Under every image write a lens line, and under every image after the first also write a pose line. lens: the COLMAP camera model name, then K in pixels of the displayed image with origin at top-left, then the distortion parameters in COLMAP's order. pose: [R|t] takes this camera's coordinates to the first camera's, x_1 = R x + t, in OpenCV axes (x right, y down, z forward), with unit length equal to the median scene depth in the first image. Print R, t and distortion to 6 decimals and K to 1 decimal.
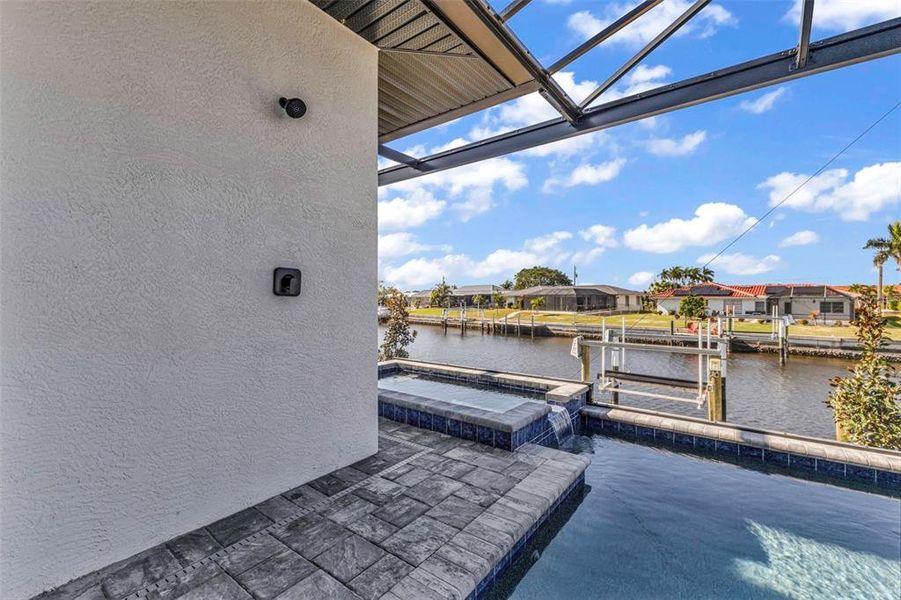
lens RADIAL K [[383.0, 0, 445.4], [0, 383.0, 297.7], [0, 0, 1]] dist [0.003423, 0.000430]
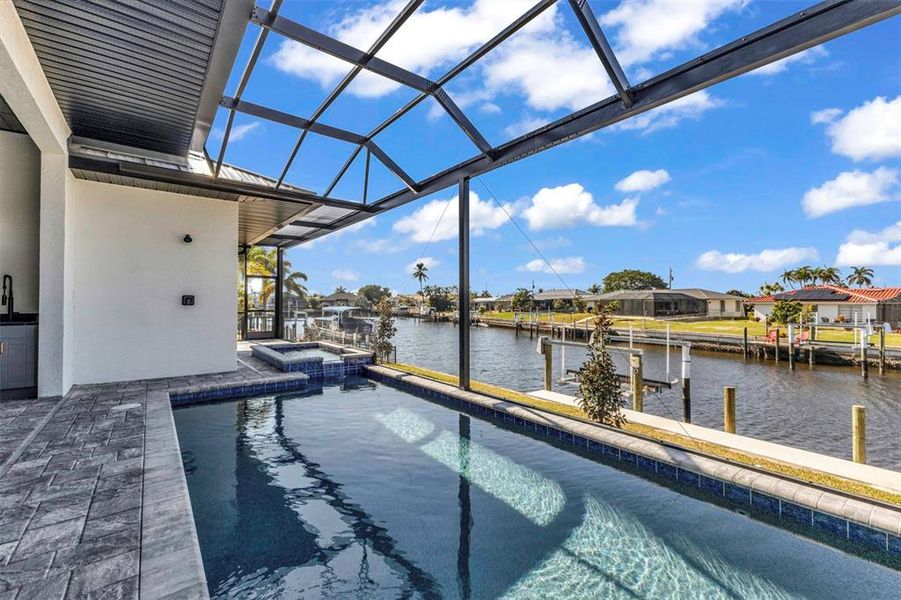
lens RADIAL K [[376.9, 0, 445.2], [0, 376.9, 299.1], [0, 0, 1]] dist [-0.000173, 0.000004]
pose [[0.964786, 0.000520, -0.263037, 0.098597], [-0.002191, 0.999979, -0.006058, -0.001674], [0.263028, 0.006421, 0.964767, -0.053976]]
